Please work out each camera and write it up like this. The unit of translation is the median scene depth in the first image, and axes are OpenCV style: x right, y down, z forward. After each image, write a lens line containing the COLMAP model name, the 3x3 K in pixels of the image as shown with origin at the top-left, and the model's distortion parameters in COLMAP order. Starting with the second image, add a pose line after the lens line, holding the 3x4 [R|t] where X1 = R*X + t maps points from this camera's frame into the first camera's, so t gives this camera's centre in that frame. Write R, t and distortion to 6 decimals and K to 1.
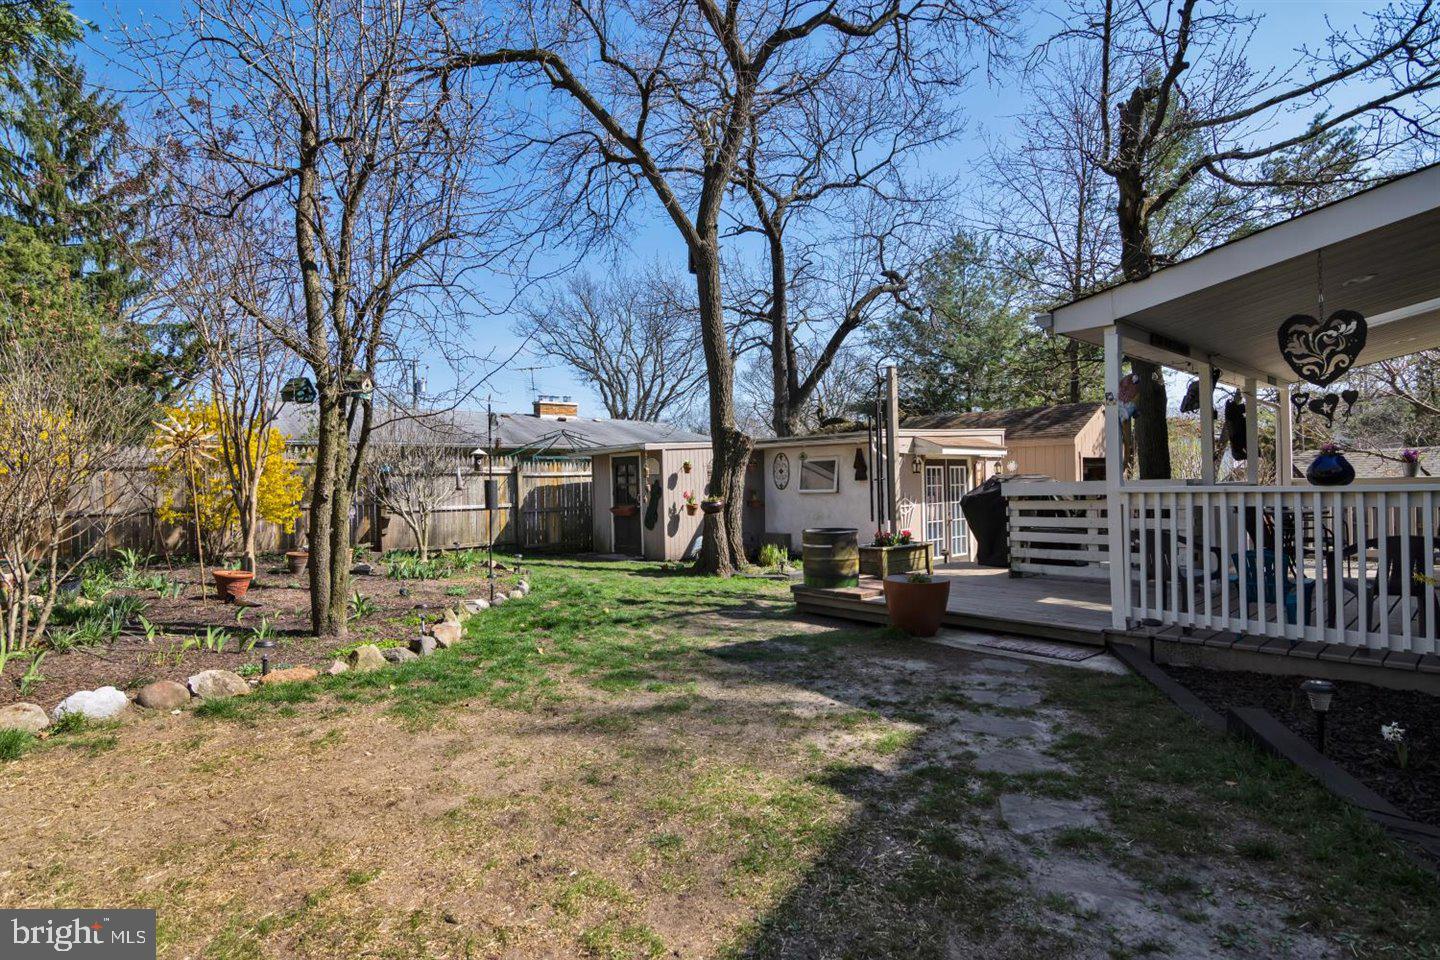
lens RADIAL K [[703.5, 0, 724.9], [0, 703.5, 481.0], [0, 0, 1]] dist [-0.005190, -0.011379]
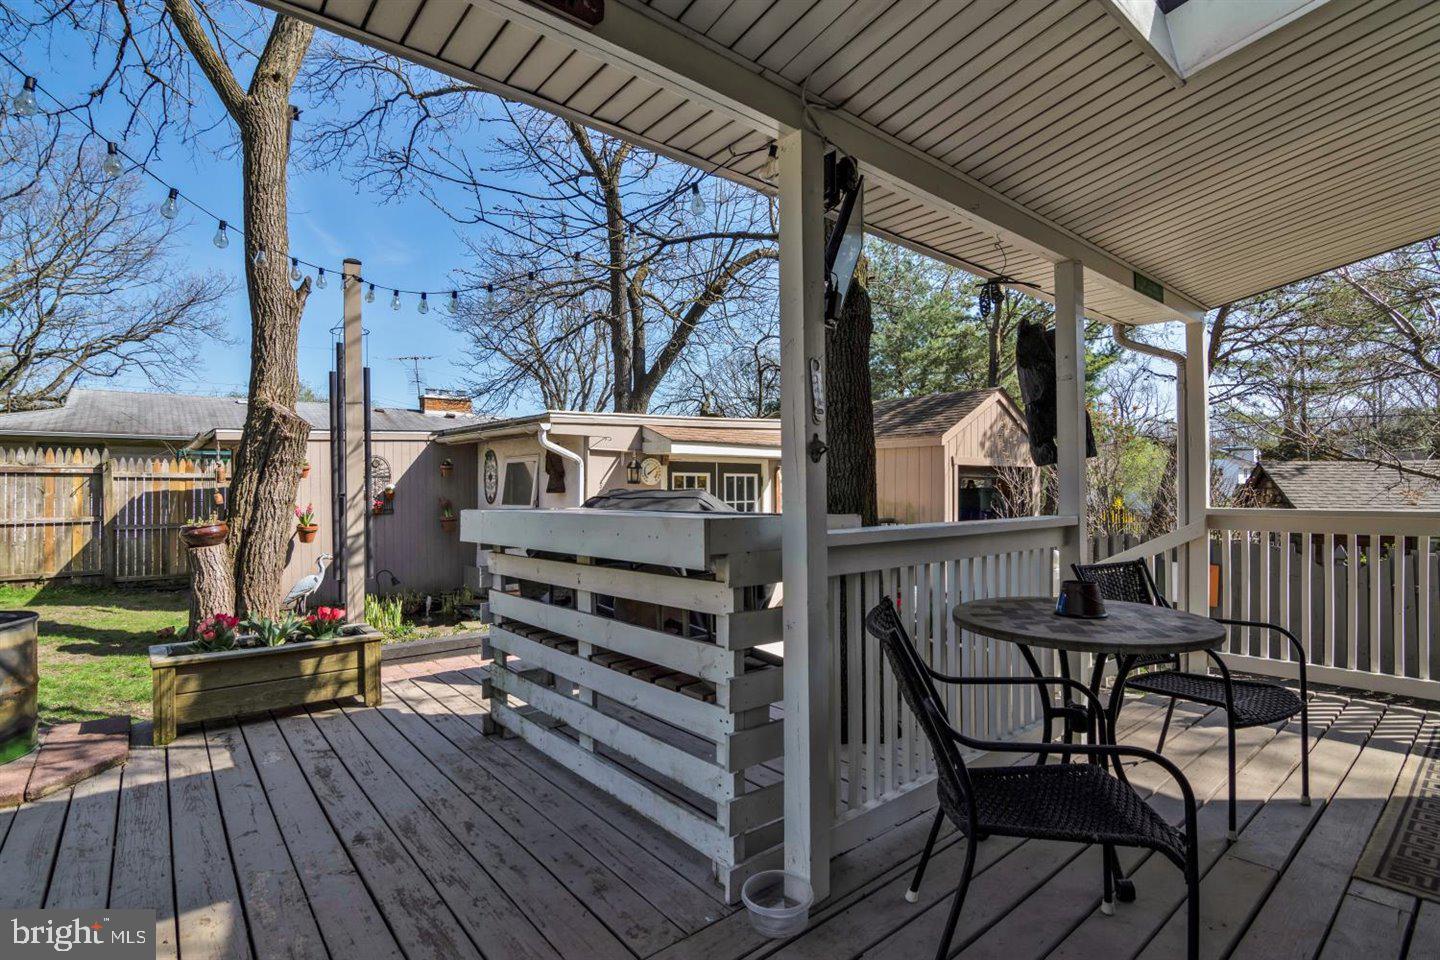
lens RADIAL K [[695.2, 0, 715.8], [0, 695.2, 480.7], [0, 0, 1]] dist [-0.009184, -0.008079]
pose [[0.999101, 0.017247, -0.038718, 0.308149], [-0.017635, 0.999797, -0.009703, -0.007164], [0.038543, 0.010377, 0.999203, 0.313566]]
